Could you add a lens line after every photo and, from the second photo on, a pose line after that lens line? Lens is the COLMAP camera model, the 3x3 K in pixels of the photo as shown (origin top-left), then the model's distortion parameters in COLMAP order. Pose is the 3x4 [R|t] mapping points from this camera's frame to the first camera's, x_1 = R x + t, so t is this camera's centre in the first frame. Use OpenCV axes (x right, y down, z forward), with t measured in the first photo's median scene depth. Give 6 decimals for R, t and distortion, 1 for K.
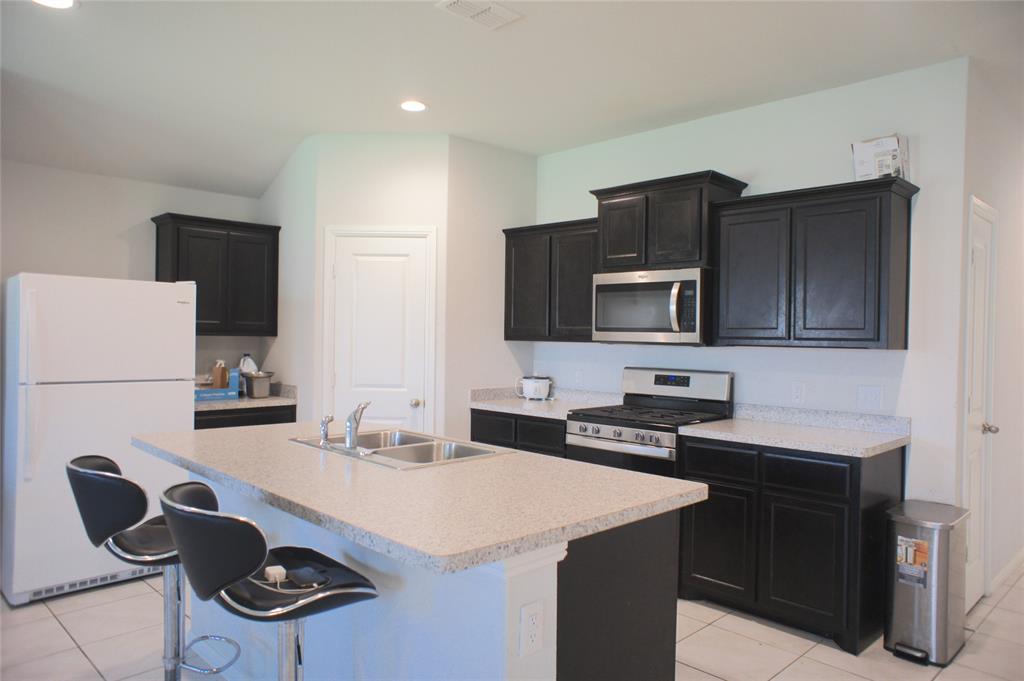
lens RADIAL K [[691.5, 0, 512.5], [0, 691.5, 345.1], [0, 0, 1]] dist [-0.019493, 0.010848]
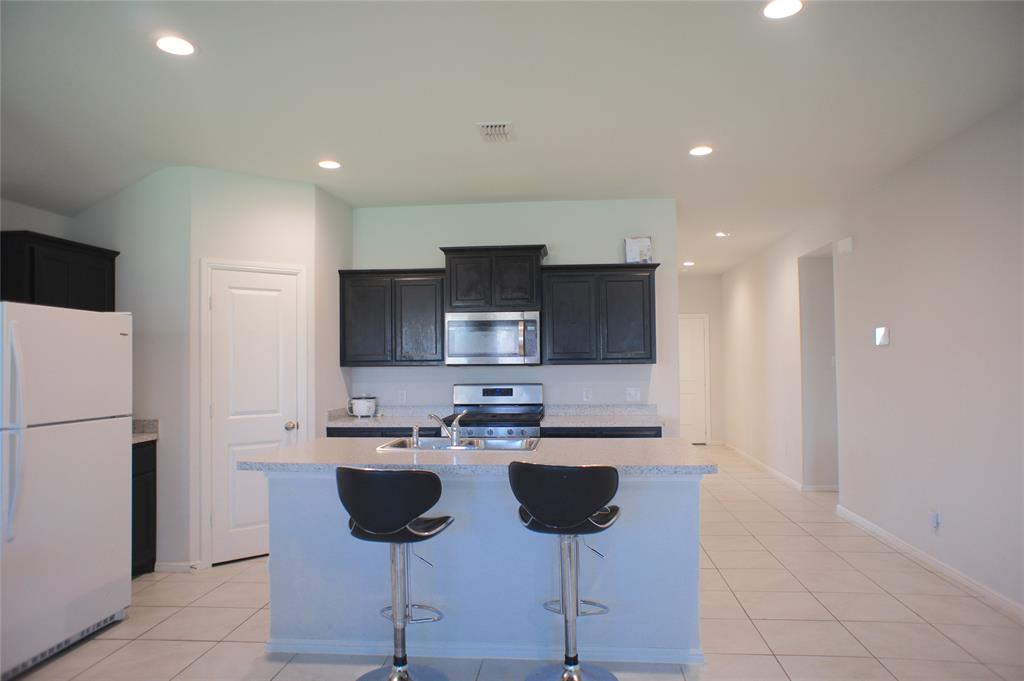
lens RADIAL K [[691.5, 0, 513.4], [0, 691.5, 336.4], [0, 0, 1]] dist [-0.019493, 0.010848]
pose [[0.773463, -0.000083, 0.633842, -0.592432], [0.031162, 0.998796, -0.037896, -0.005391], [-0.633075, 0.049063, 0.772534, -0.069872]]
